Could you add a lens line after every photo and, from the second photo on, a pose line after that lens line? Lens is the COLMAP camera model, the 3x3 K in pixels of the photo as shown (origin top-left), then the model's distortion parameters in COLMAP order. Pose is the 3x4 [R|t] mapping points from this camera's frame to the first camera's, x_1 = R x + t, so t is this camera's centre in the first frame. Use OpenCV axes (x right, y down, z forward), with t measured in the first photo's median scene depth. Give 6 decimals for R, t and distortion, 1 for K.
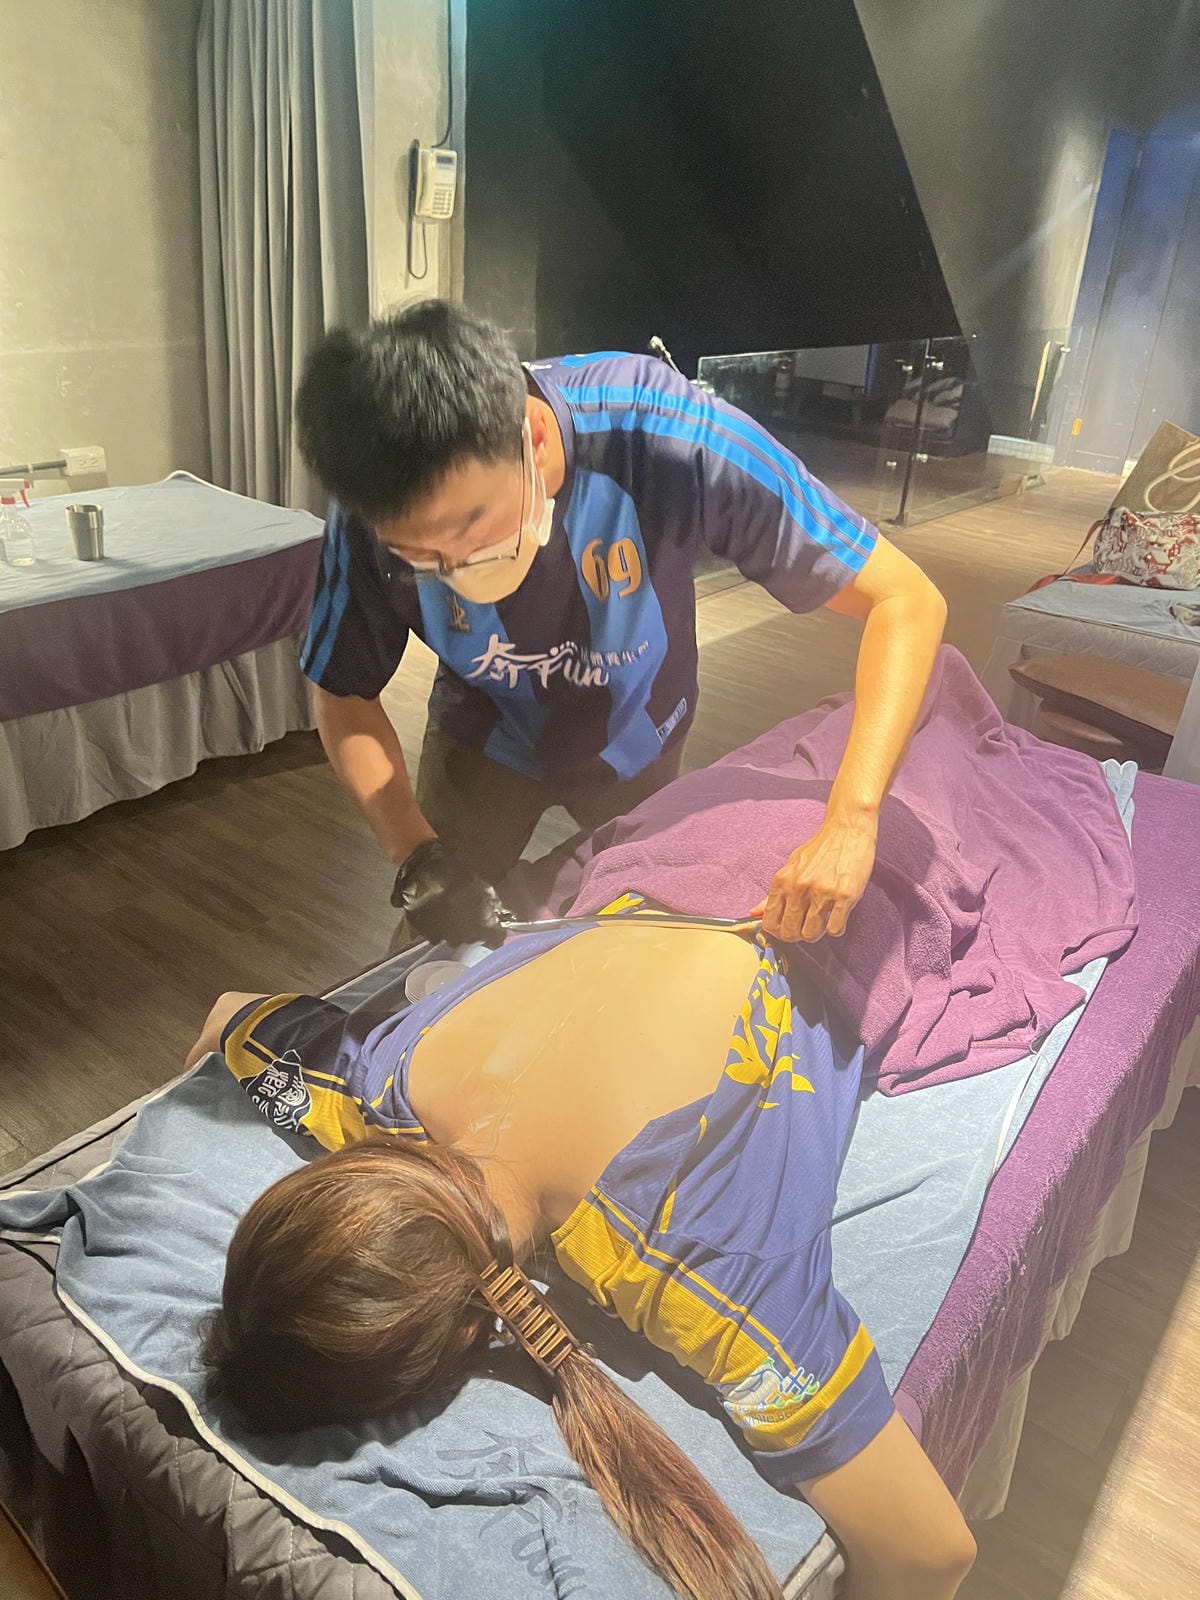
lens RADIAL K [[1205.1, 0, 600.0], [0, 1205.1, 800.0], [0, 0, 1]] dist [0.056681, -0.083128]
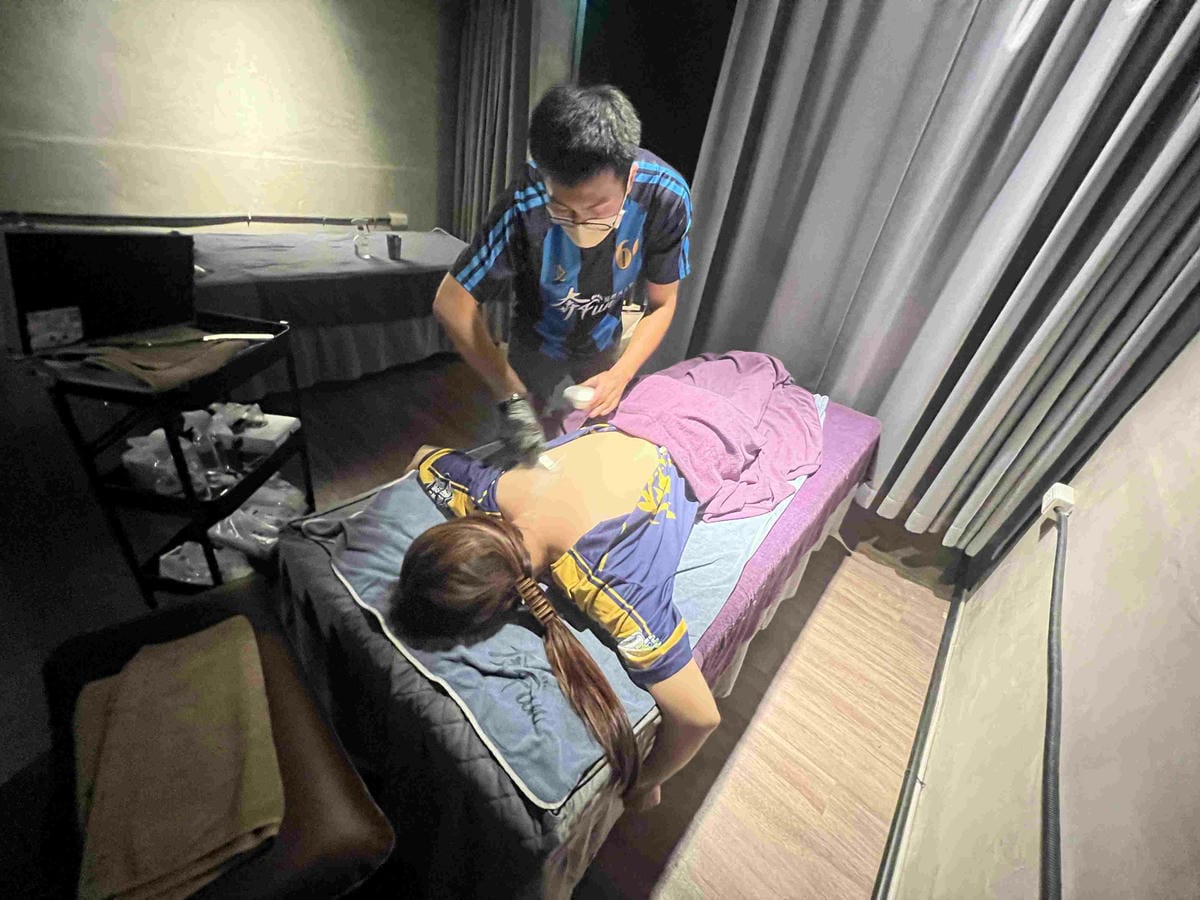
lens RADIAL K [[482.7, 0, 600.0], [0, 482.7, 450.0], [0, 0, 1]] dist [0.000281, 0.000065]
pose [[0.993162, 0.116387, 0.009138, 0.017872], [-0.116671, 0.986686, 0.113305, 0.037473], [0.004171, -0.113597, 0.993518, 0.144415]]
